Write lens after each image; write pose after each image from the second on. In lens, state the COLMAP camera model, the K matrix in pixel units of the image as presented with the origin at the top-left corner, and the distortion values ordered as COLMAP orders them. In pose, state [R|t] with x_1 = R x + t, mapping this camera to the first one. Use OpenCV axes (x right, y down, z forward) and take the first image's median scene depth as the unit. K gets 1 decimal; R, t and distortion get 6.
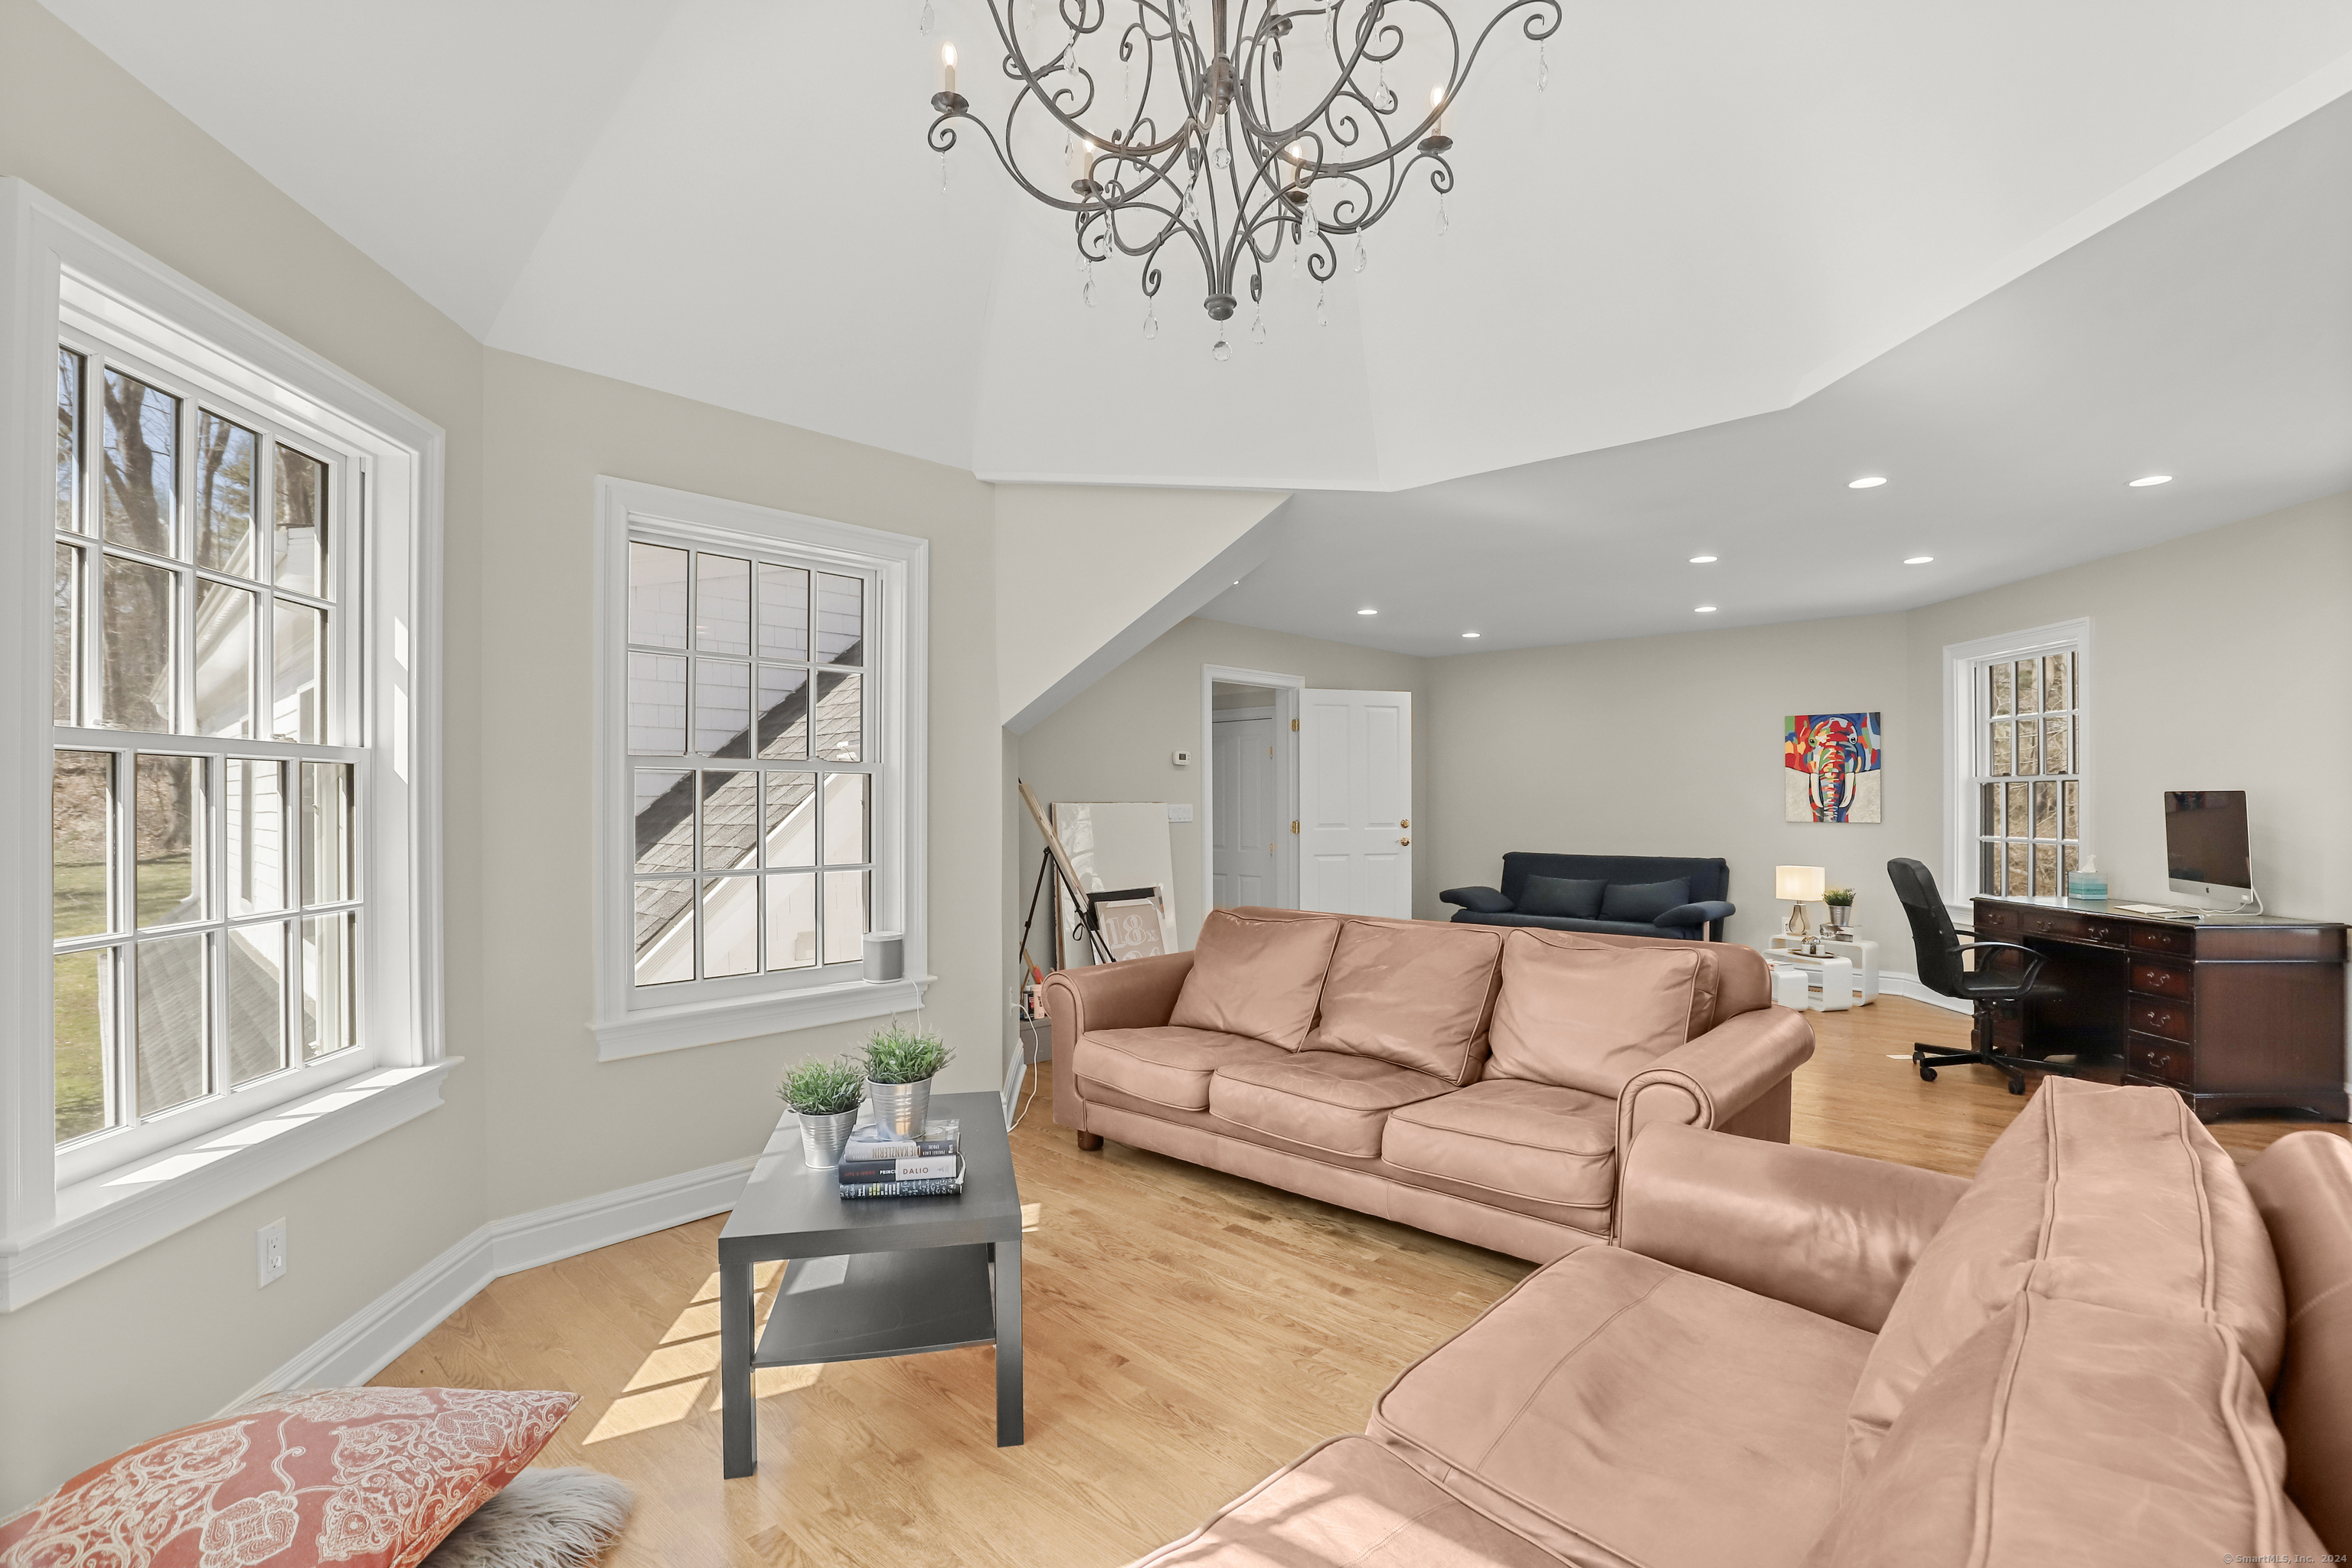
lens RADIAL K [[1089.9, 0, 1175.8], [0, 1089.9, 794.9], [0, 0, 1]] dist [-0.032843, 0.003145]
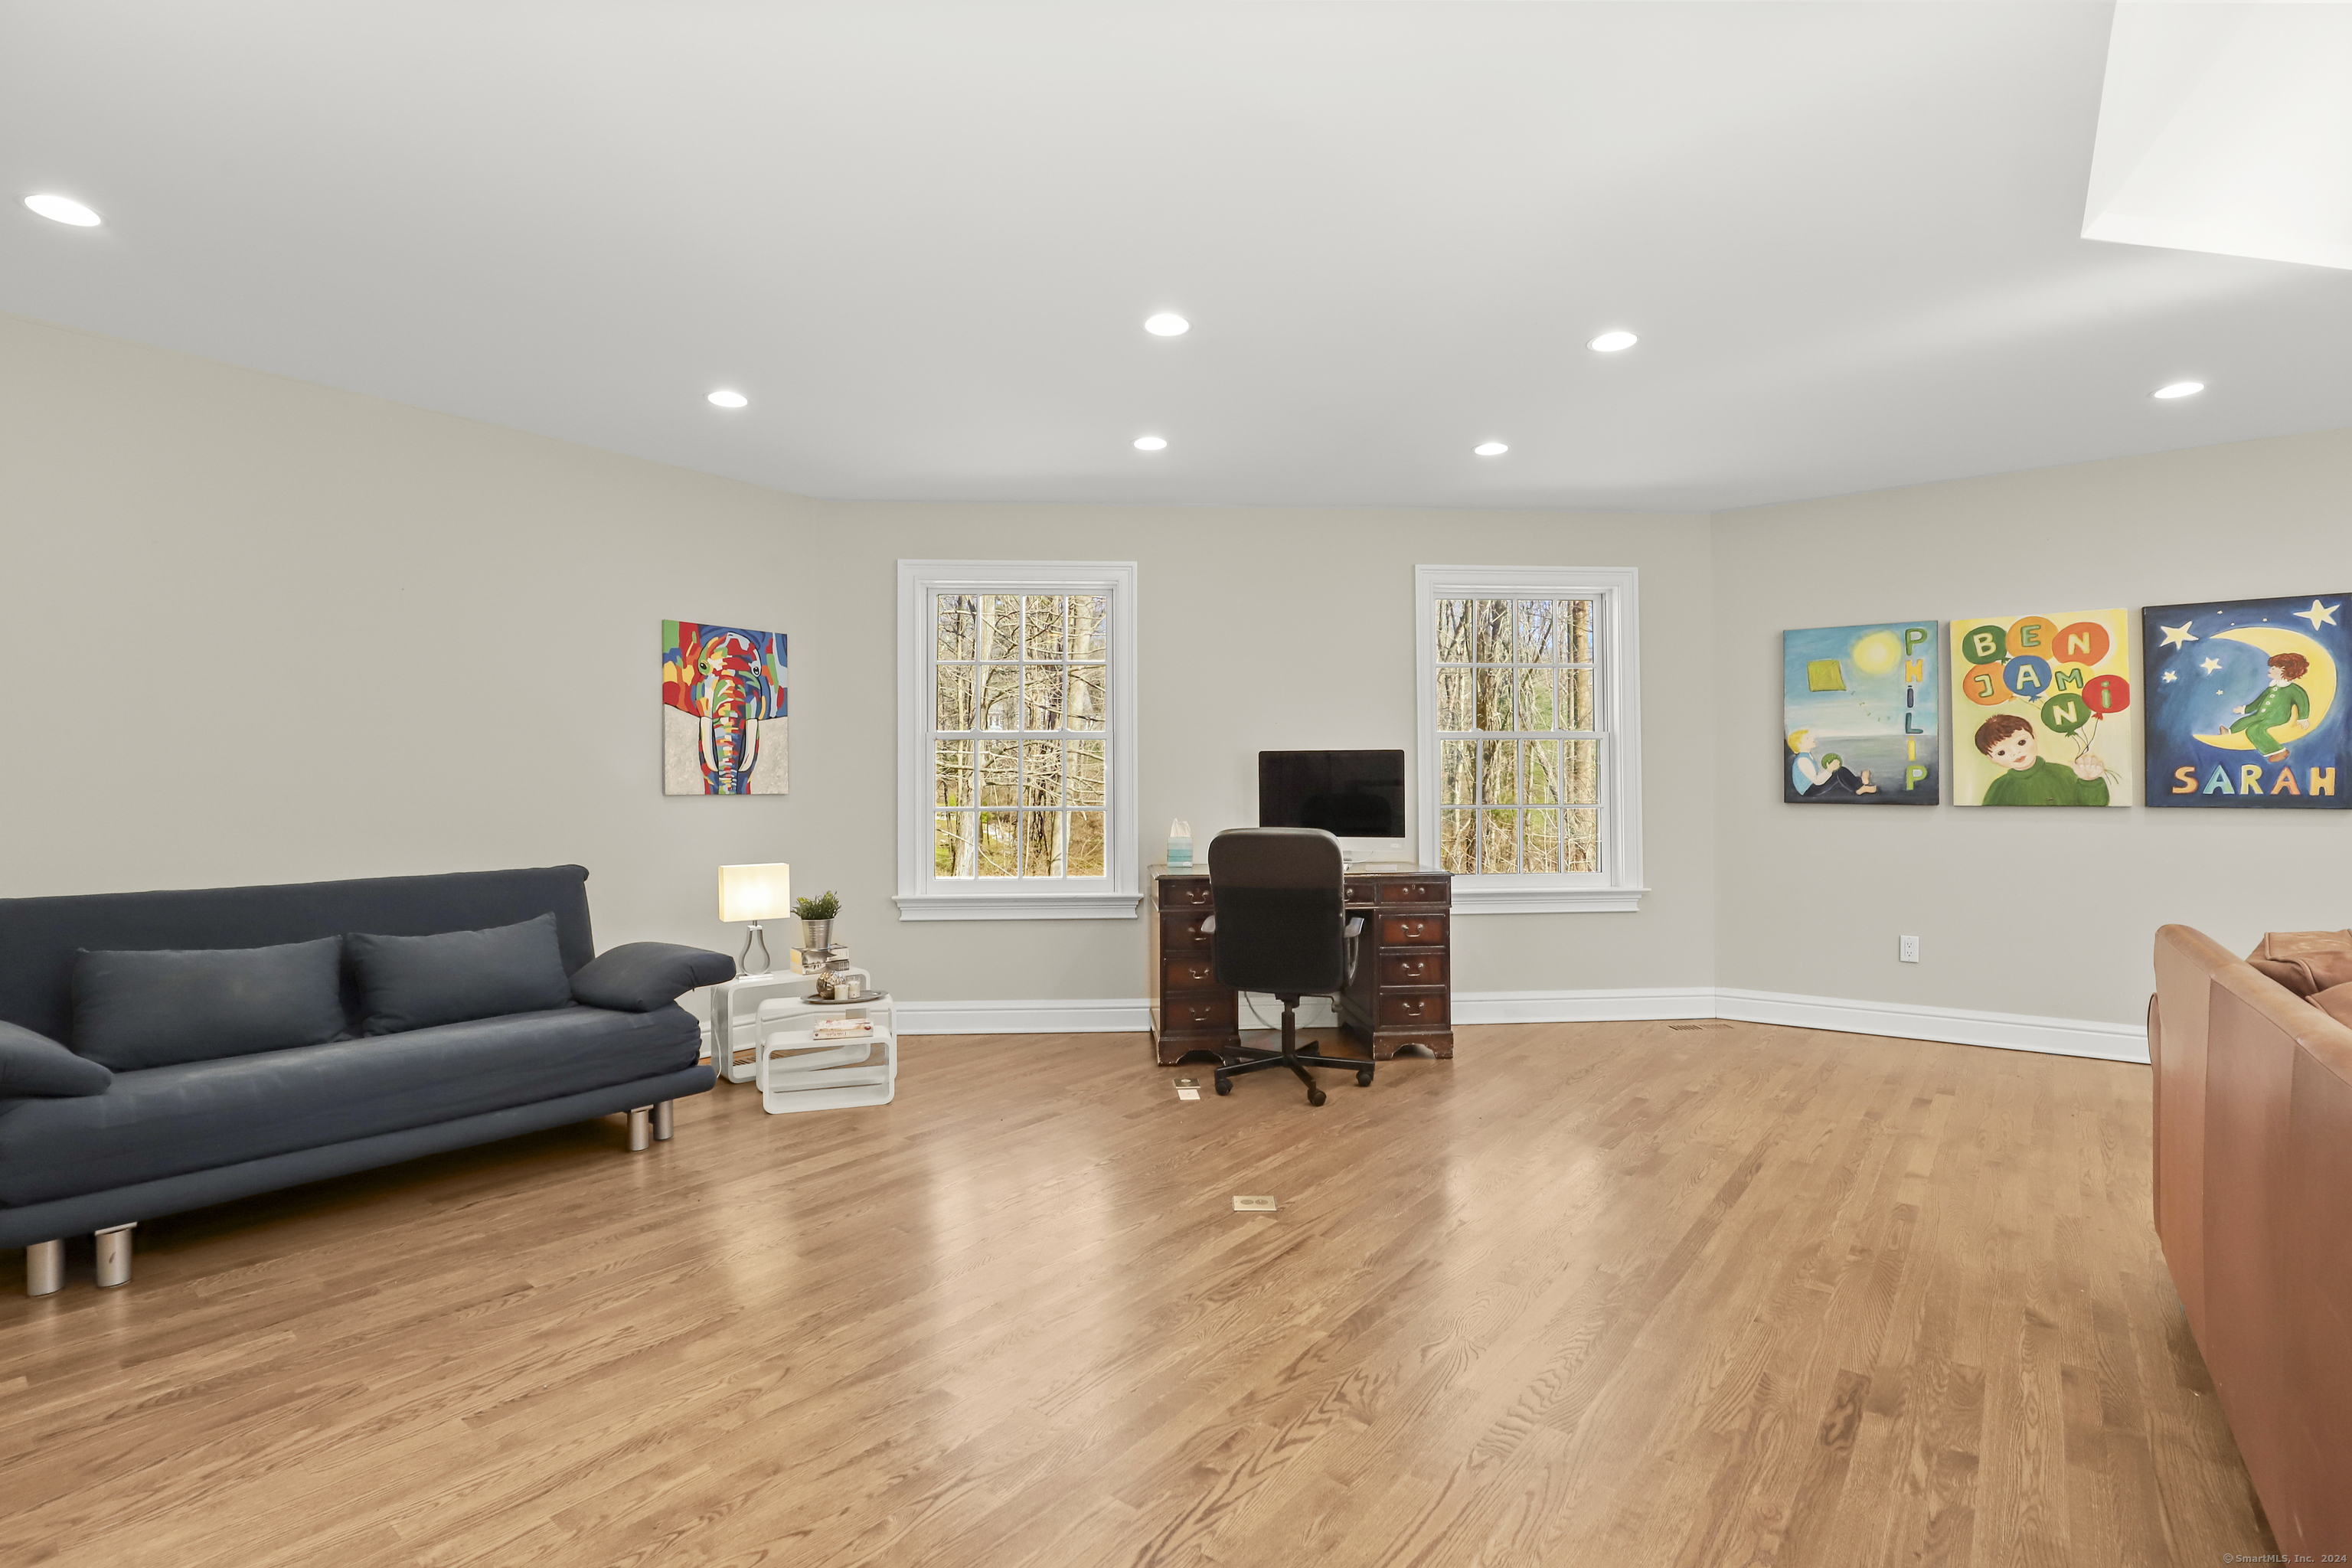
lens RADIAL K [[1089.9, 0, 1176.7], [0, 1089.9, 784.3], [0, 0, 1]] dist [-0.032843, 0.003145]
pose [[-0.080667, -0.002416, 0.996738, -0.061874], [-0.001873, 0.999996, 0.002272, 0.017465], [-0.996739, -0.001684, -0.080671, 0.785835]]
